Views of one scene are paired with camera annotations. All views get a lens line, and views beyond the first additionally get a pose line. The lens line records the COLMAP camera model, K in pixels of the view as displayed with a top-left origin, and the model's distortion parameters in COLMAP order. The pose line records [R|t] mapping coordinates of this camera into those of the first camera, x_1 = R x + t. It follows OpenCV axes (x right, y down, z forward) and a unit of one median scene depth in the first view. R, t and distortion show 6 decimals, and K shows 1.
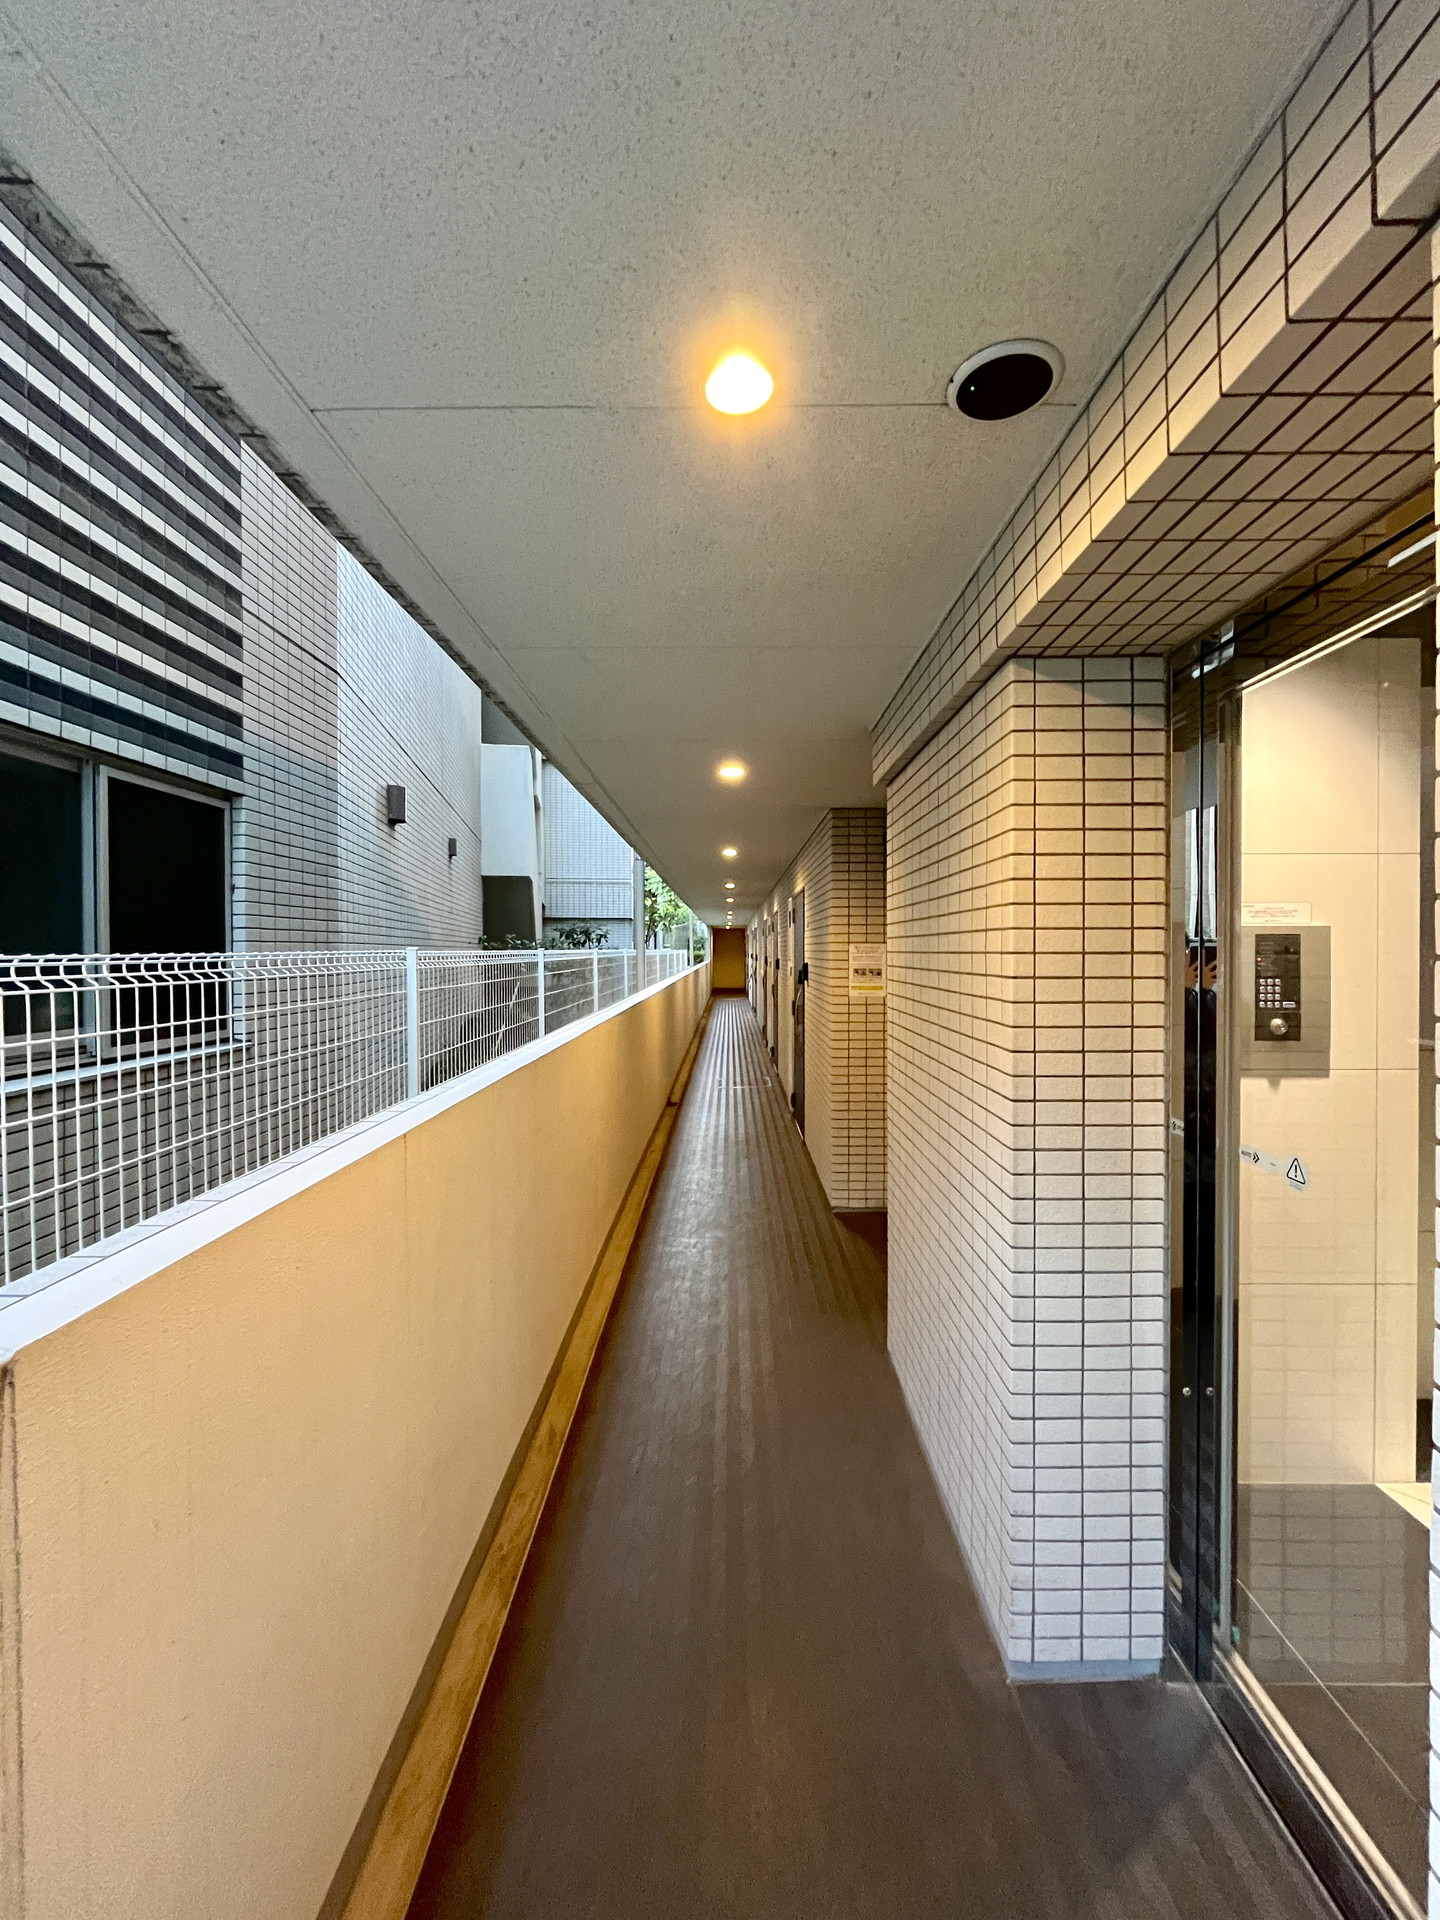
lens RADIAL K [[781.0, 0, 720.3], [0, 781.0, 961.0], [0, 0, 1]] dist [-0.002131, -0.000432]
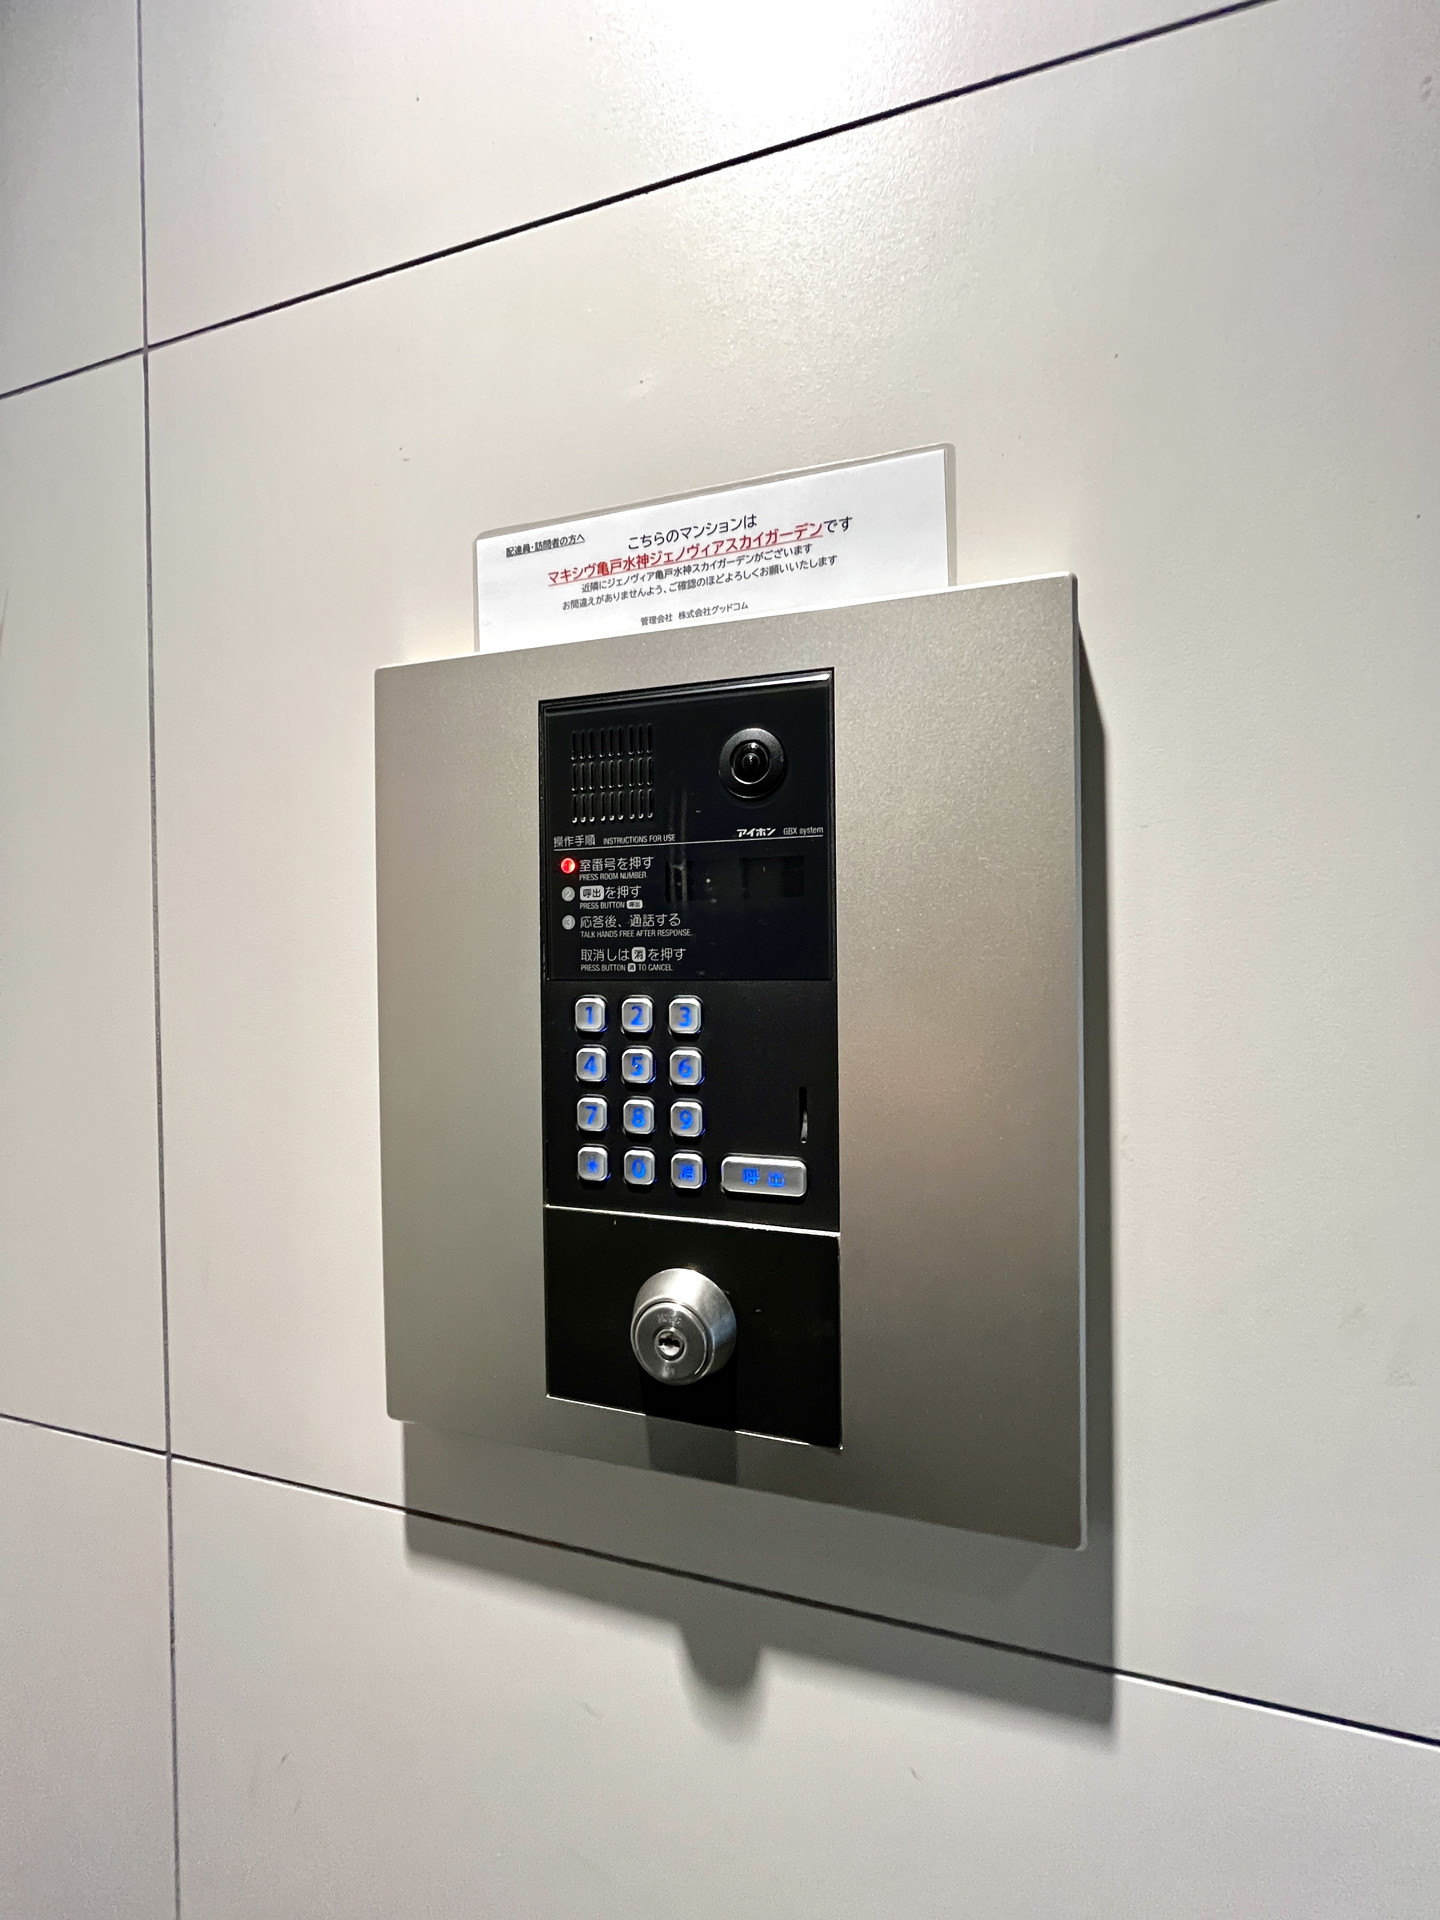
lens RADIAL K [[781.0, 0, 722.8], [0, 781.0, 963.6], [0, 0, 1]] dist [-0.002131, -0.000432]
pose [[0.966421, -0.017054, -0.256399, 0.758474], [0.017383, 0.999848, -0.000983, 0.017640], [0.256377, -0.003507, 0.966571, 0.860458]]
